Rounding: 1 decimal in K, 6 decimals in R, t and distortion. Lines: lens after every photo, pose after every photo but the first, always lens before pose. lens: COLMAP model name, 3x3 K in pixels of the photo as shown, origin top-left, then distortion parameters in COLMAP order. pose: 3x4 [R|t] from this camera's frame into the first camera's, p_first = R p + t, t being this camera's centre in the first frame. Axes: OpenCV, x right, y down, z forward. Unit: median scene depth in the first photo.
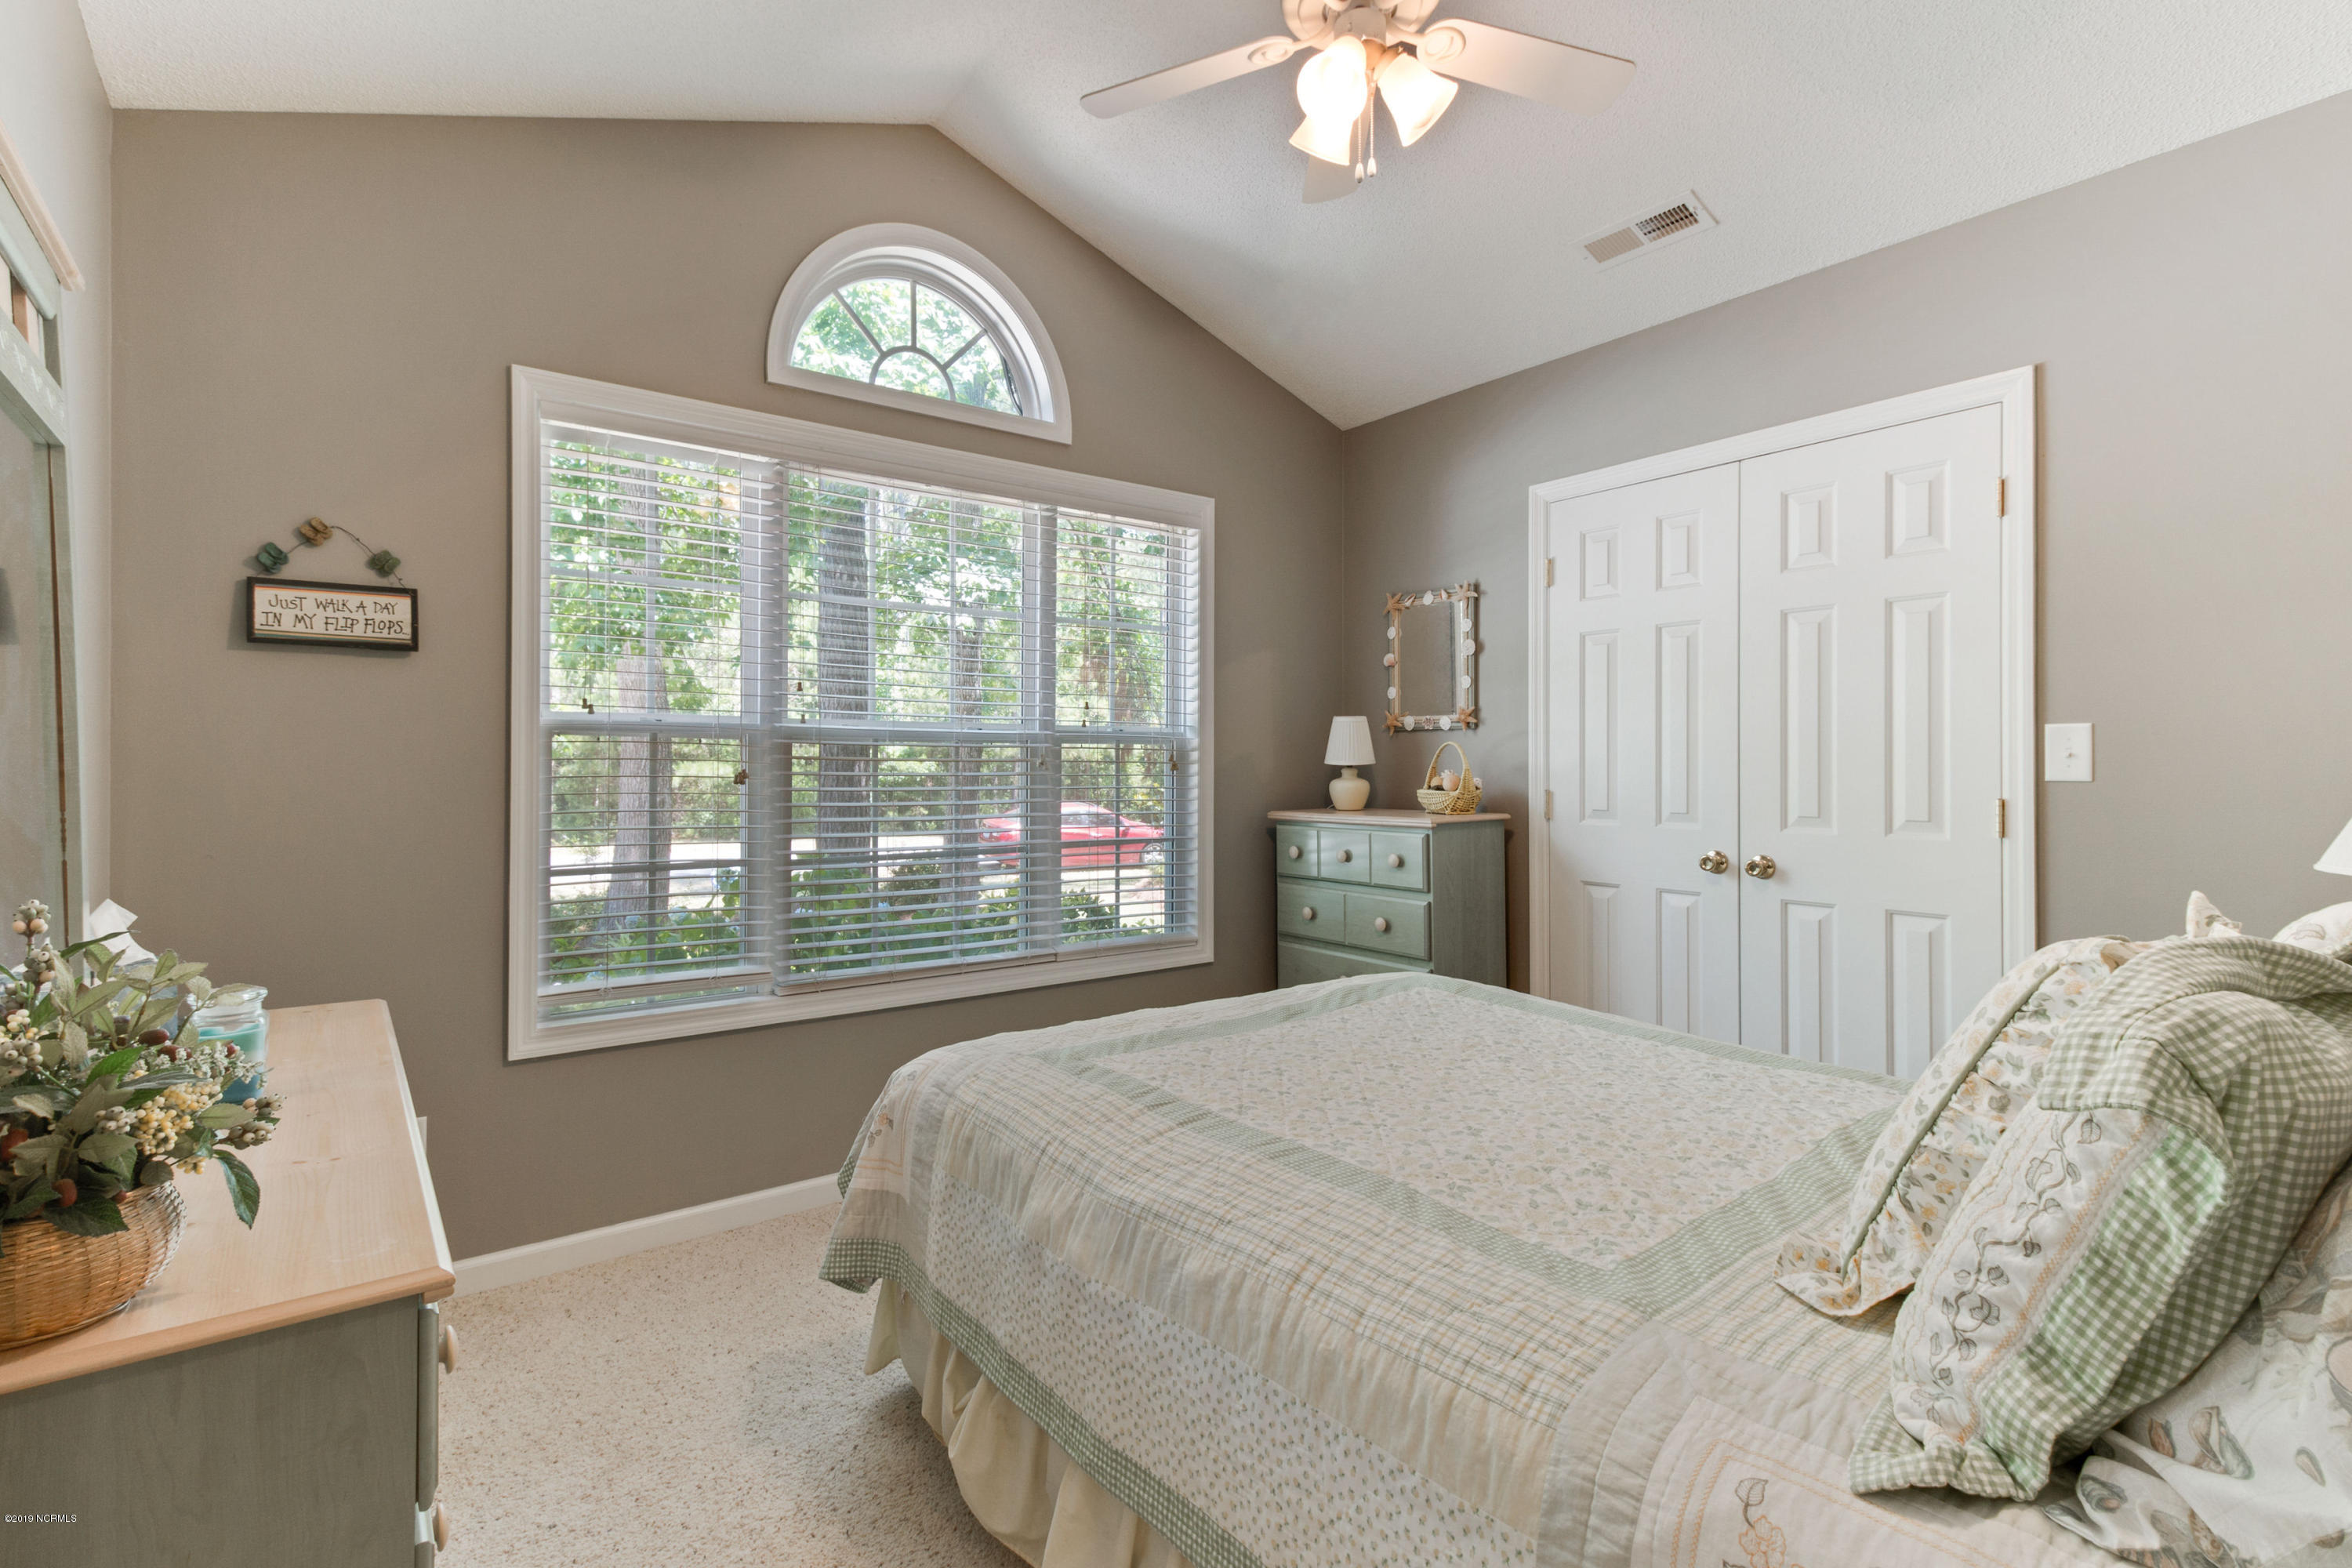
lens RADIAL K [[1079.7, 0, 1162.7], [0, 1079.7, 774.8], [0, 0, 1]] dist [0.014216, -0.000999]
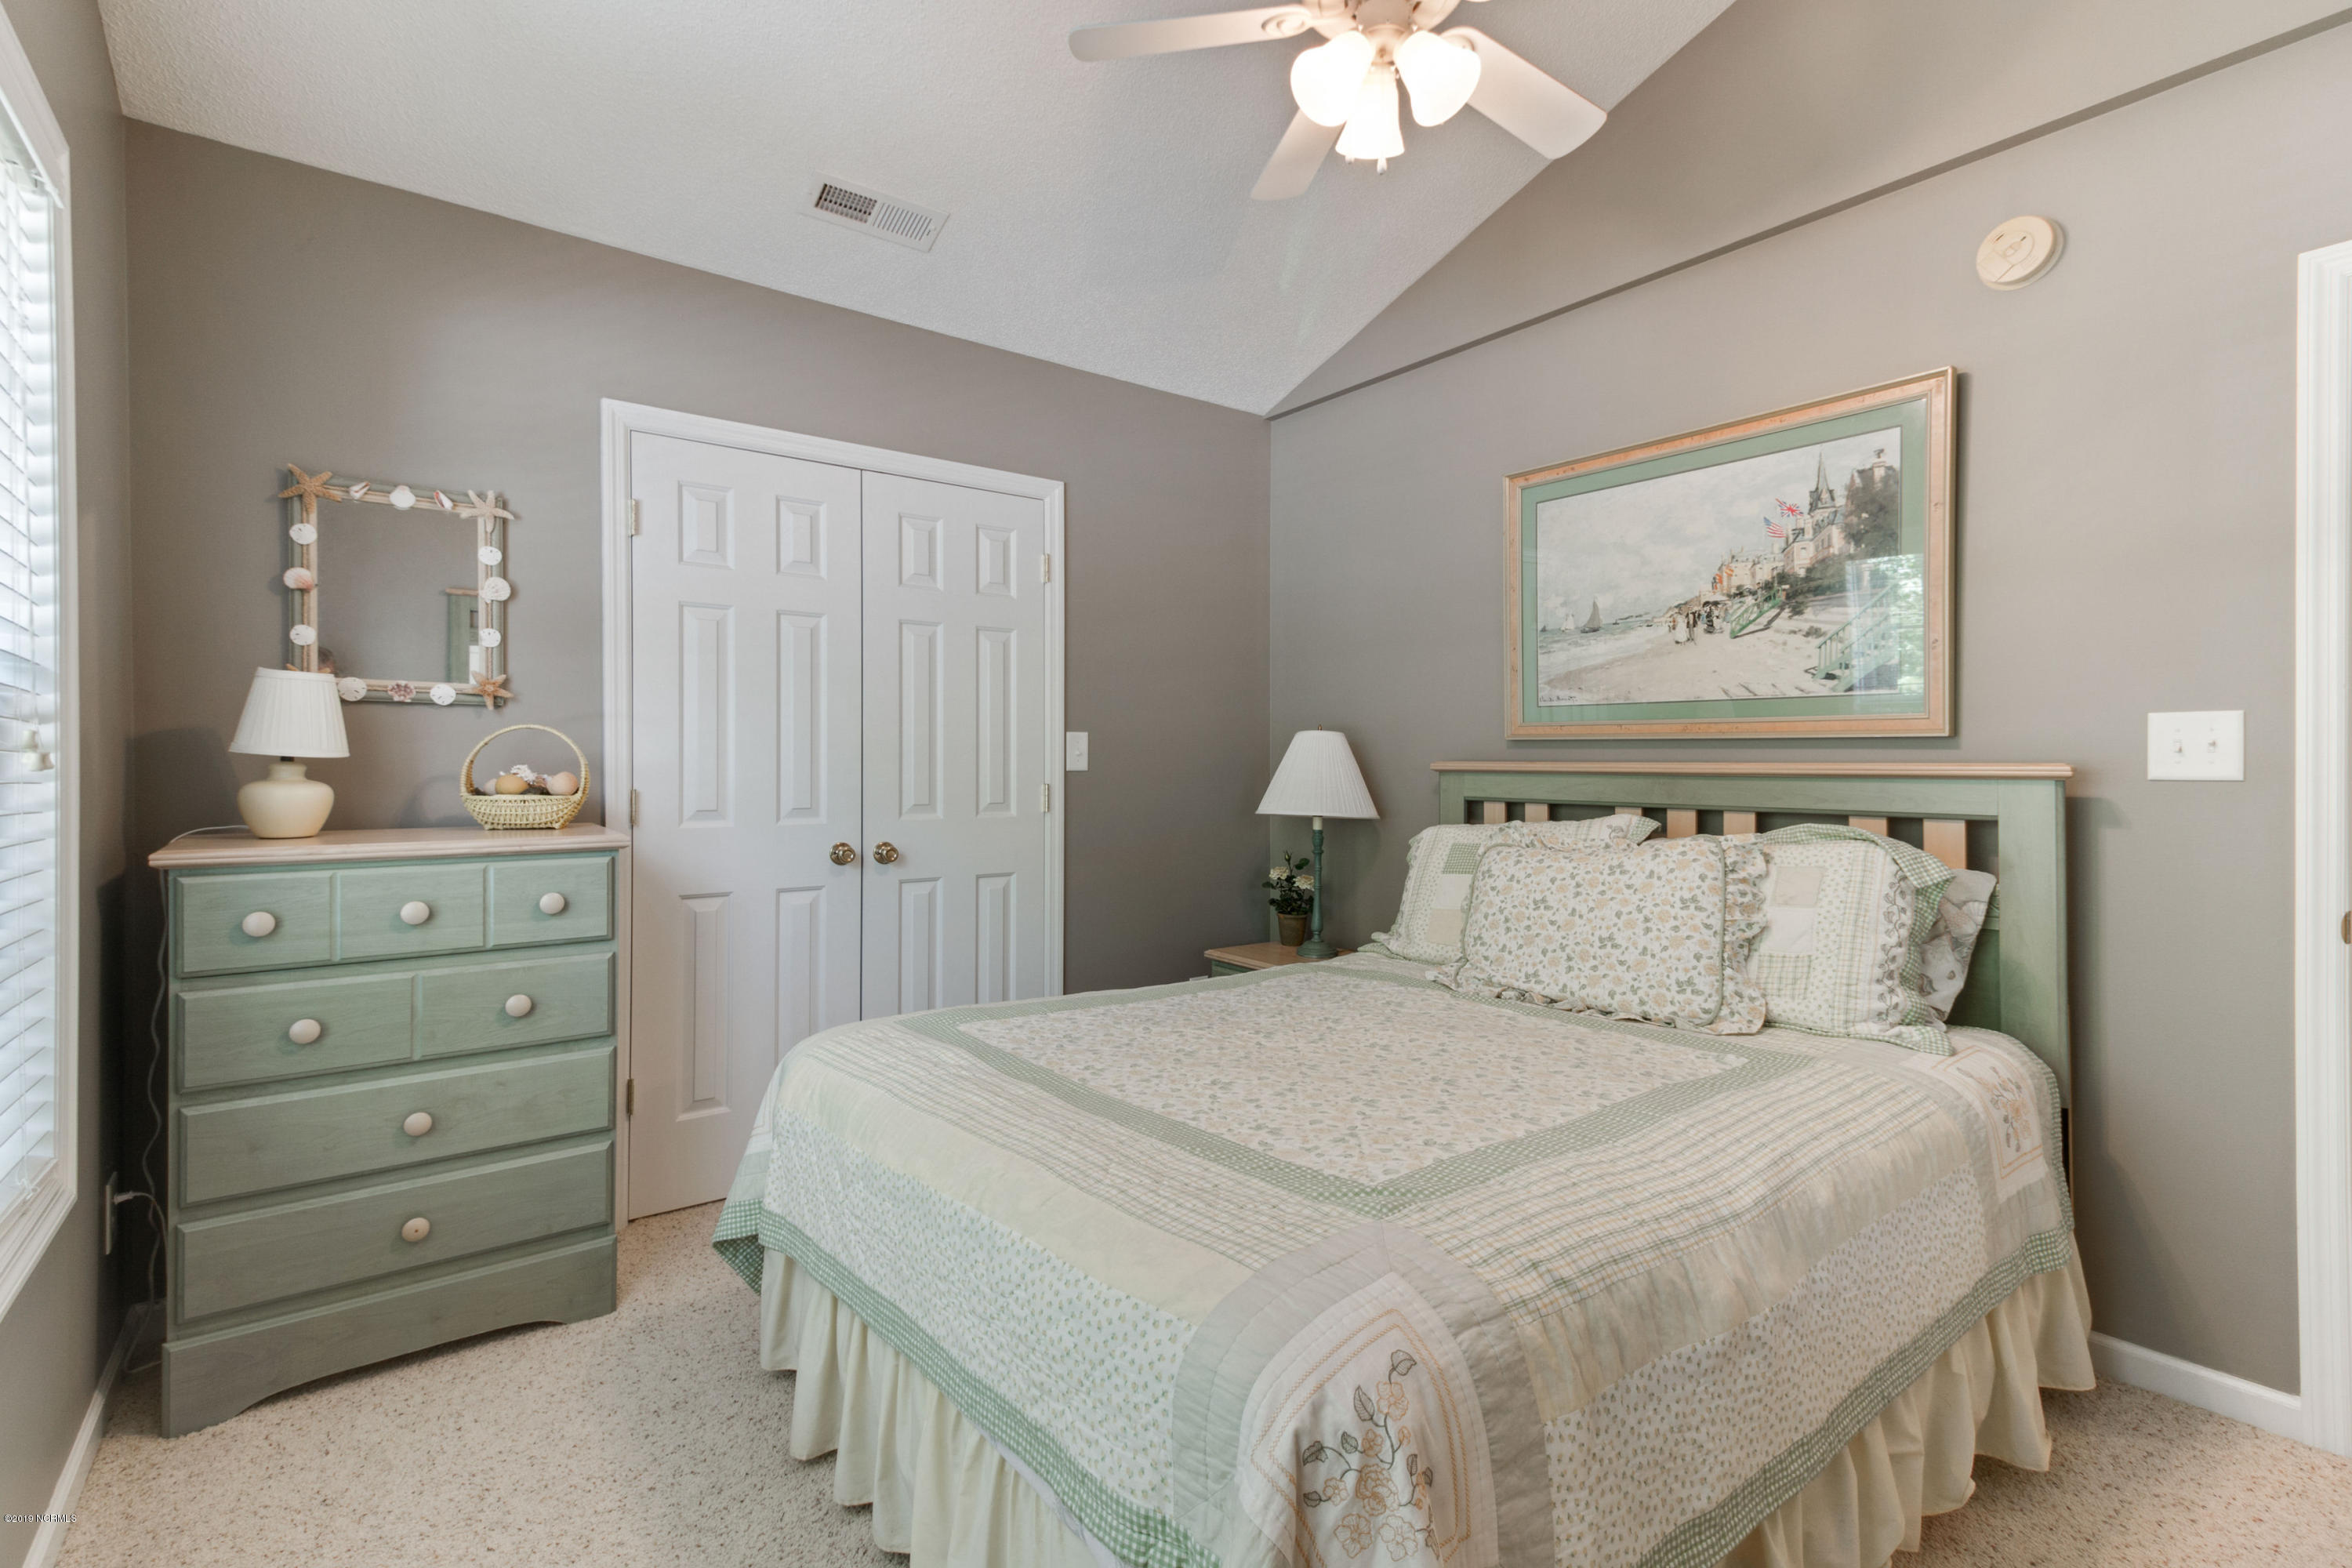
lens RADIAL K [[1079.7, 0, 1080.5], [0, 1079.7, 759.0], [0, 0, 1]] dist [0.014216, -0.000999]
pose [[0.032330, -0.001659, 0.999476, -0.445225], [0.003192, 0.999994, 0.001557, -0.008650], [-0.999472, 0.003140, 0.032335, 0.664053]]
